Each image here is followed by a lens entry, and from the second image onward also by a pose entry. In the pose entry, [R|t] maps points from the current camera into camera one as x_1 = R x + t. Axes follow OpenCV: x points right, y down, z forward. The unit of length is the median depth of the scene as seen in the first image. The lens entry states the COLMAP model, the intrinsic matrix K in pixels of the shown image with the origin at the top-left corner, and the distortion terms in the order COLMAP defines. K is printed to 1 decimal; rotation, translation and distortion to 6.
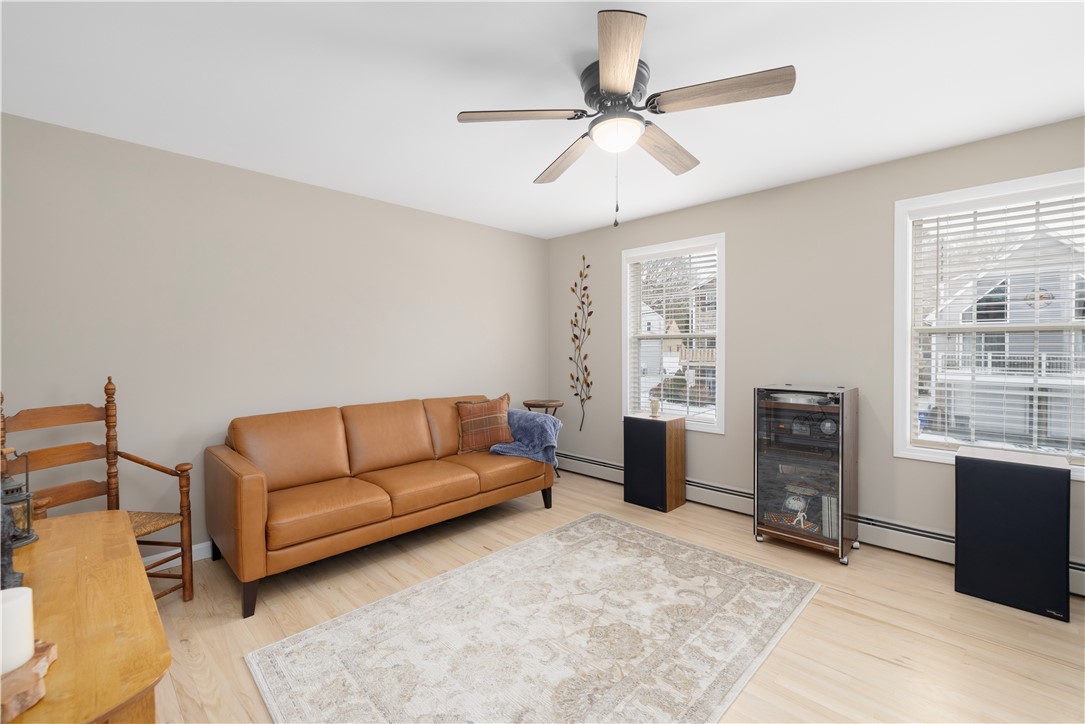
lens RADIAL K [[460.6, 0, 533.8], [0, 460.6, 350.3], [0, 0, 1]] dist [0.000497, 0.000484]
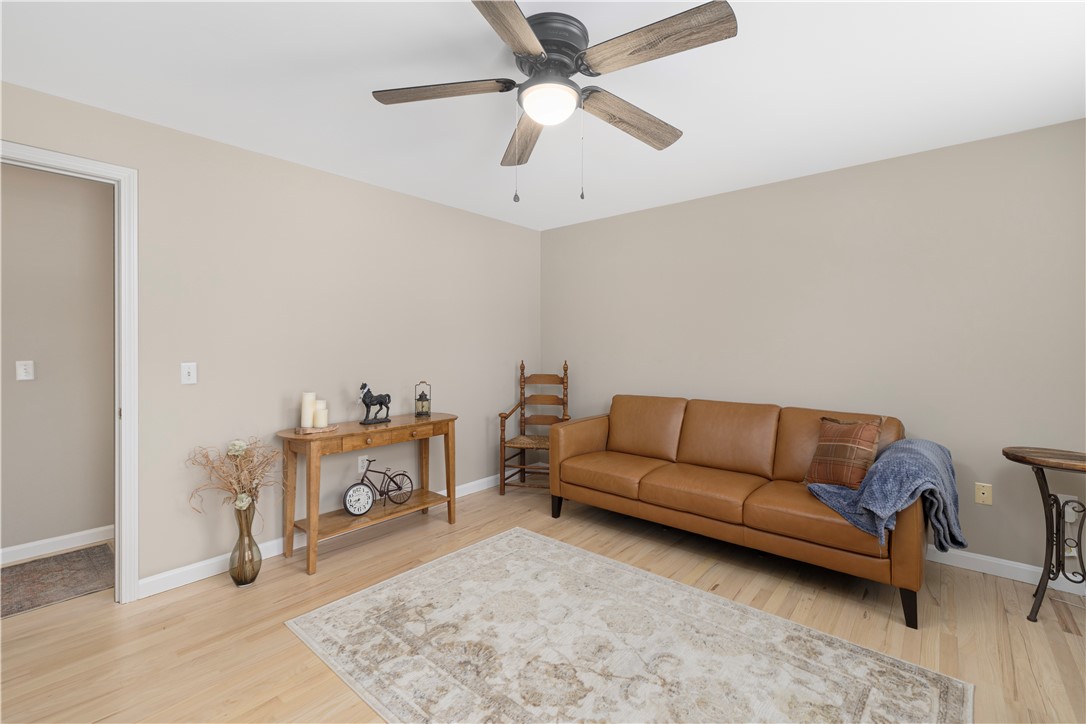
lens RADIAL K [[465.1, 0, 542.1], [0, 465.1, 347.9], [0, 0, 1]] dist [0.000089, 0.000048]
pose [[0.098009, 0.009293, -0.995142, 0.822559], [-0.013793, 0.999873, 0.007979, -0.004862], [0.995090, 0.012944, 0.098125, 0.705524]]
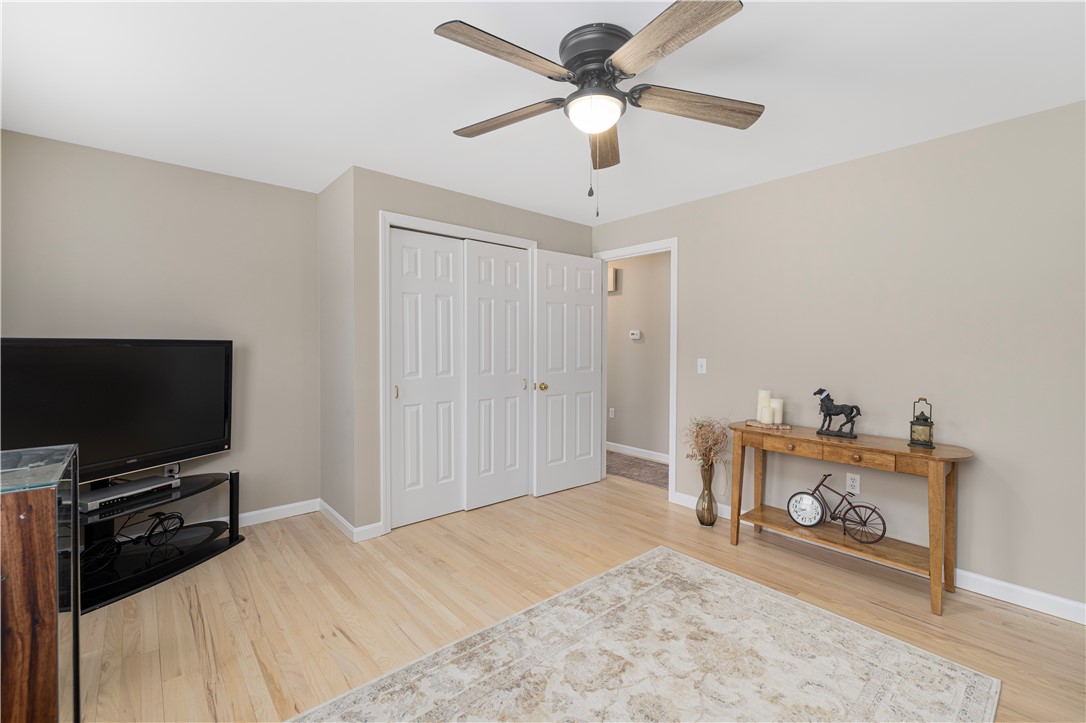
lens RADIAL K [[465.1, 0, 542.1], [0, 465.1, 347.4], [0, 0, 1]] dist [0.000089, 0.000048]
pose [[-0.998696, -0.000952, 0.051040, 0.182723], [-0.000163, 0.999880, 0.015459, -0.012688], [-0.051049, 0.015431, -0.998577, 1.511997]]
